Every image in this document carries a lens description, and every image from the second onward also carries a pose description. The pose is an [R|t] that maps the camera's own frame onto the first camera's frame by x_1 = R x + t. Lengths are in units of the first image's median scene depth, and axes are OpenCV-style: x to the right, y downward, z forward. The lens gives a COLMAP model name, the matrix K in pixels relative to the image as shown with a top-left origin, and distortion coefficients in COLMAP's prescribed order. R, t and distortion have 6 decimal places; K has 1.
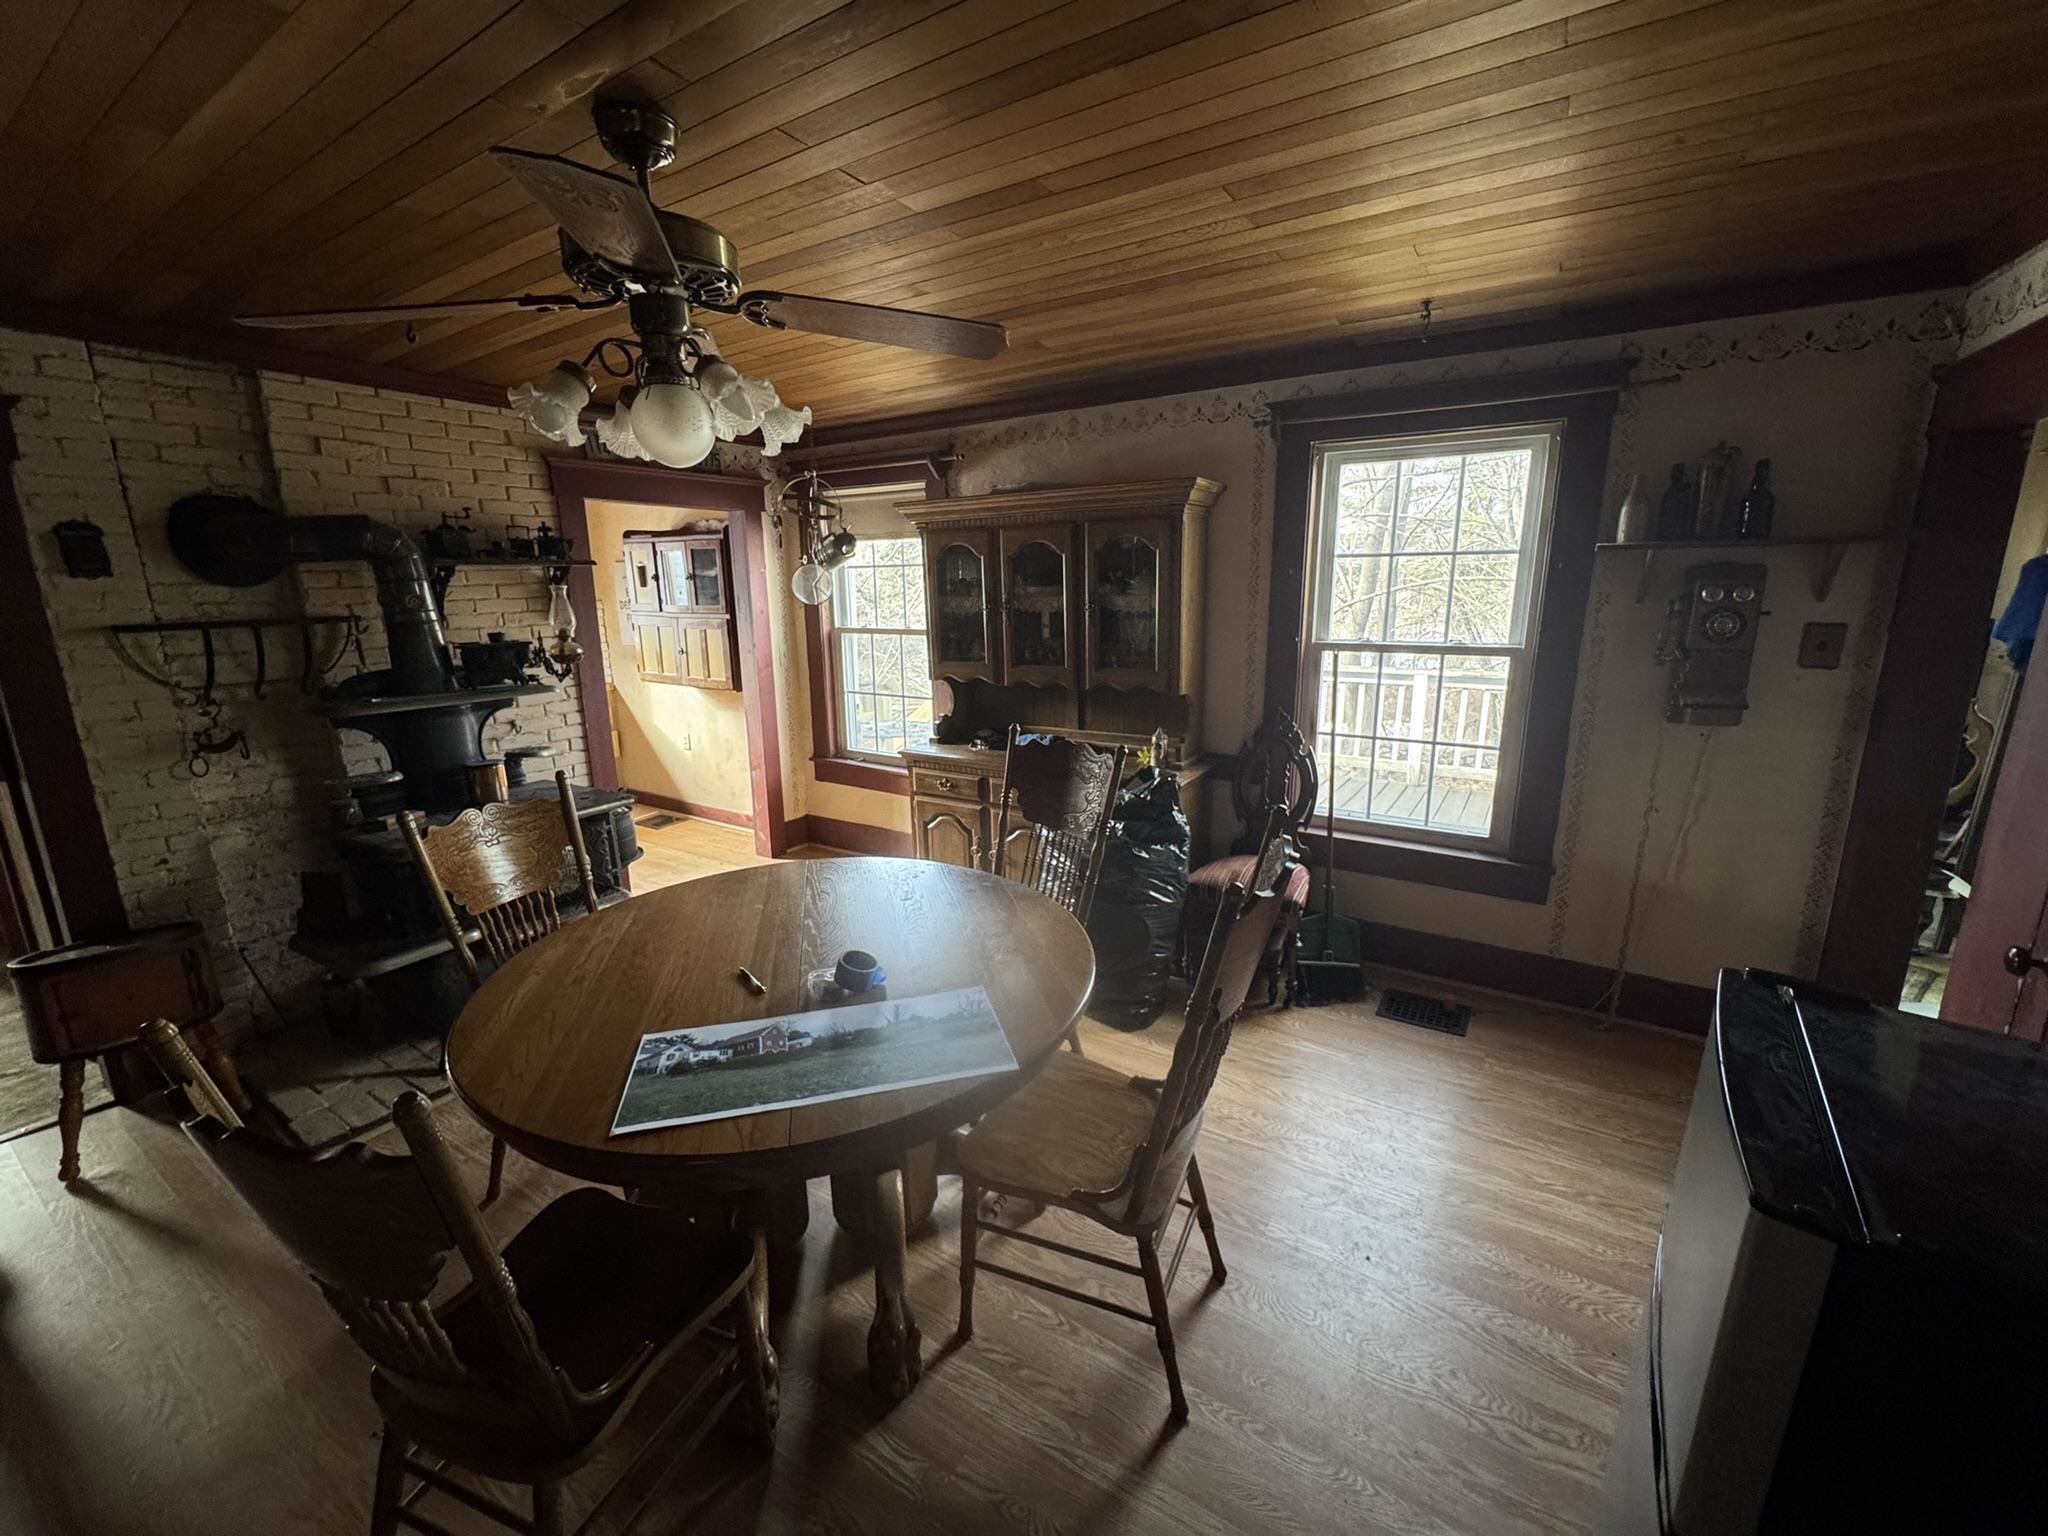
lens RADIAL K [[818.7, 0, 1024.0], [0, 818.7, 768.0], [0, 0, 1]] dist [0.002240, 0.000430]
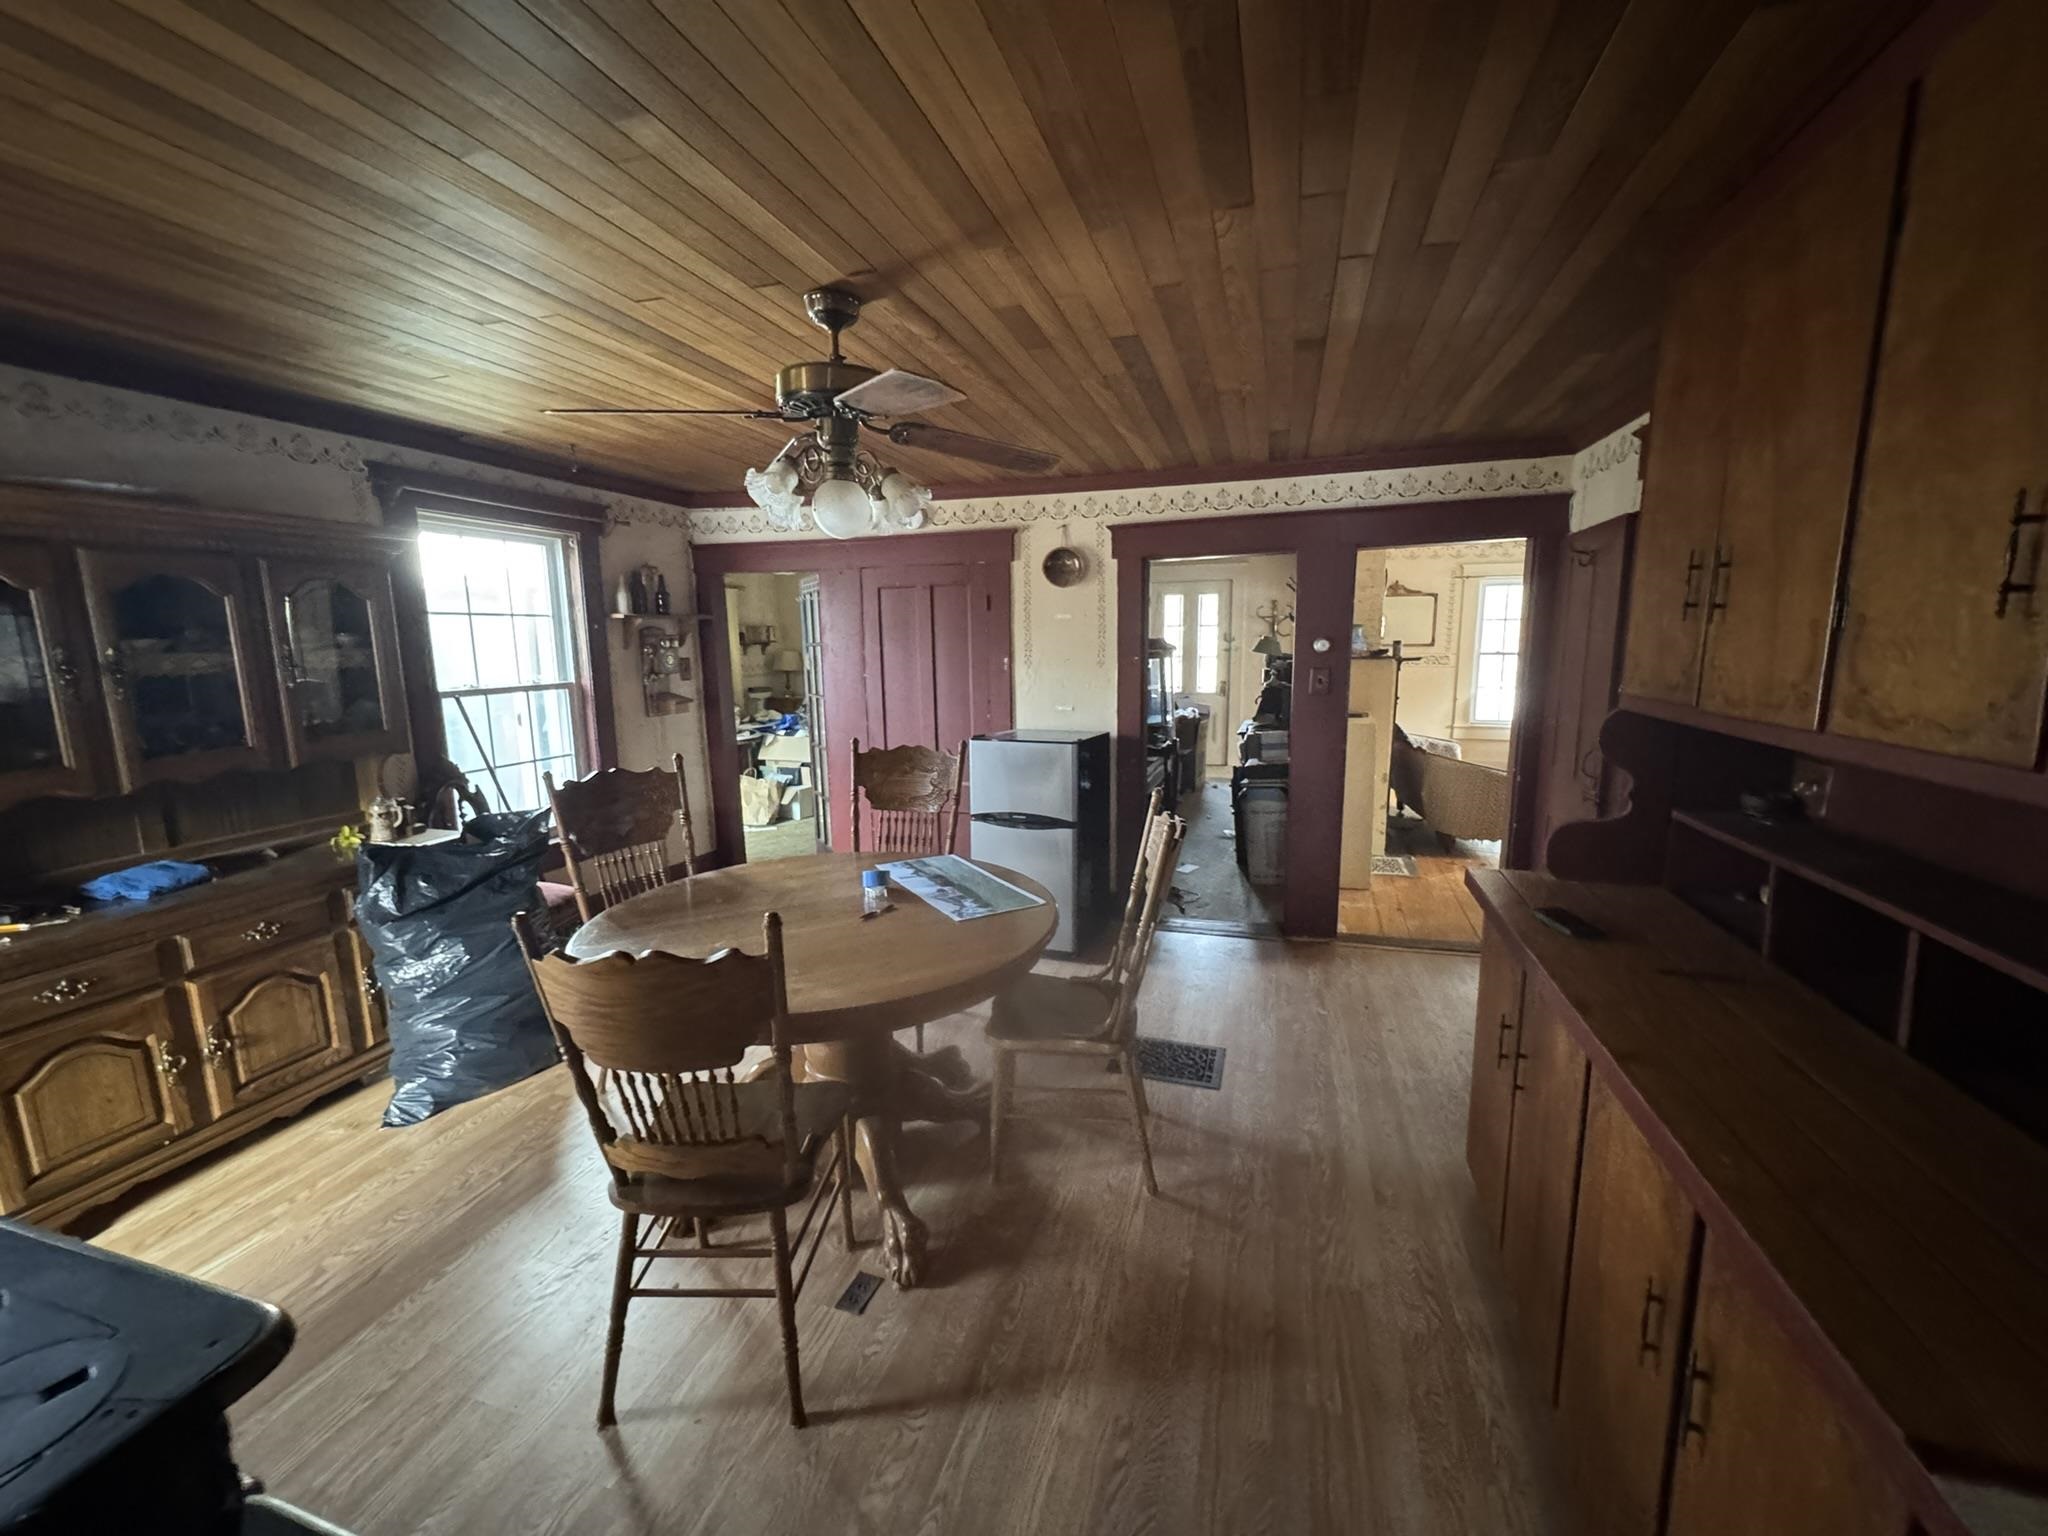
lens RADIAL K [[818.7, 0, 1024.0], [0, 818.7, 768.0], [0, 0, 1]] dist [0.002240, 0.000430]
pose [[-0.272811, -0.152146, 0.949961, -1.183522], [0.205453, 0.955424, 0.212024, -0.160346], [-0.939874, 0.253015, -0.229392, 0.703809]]
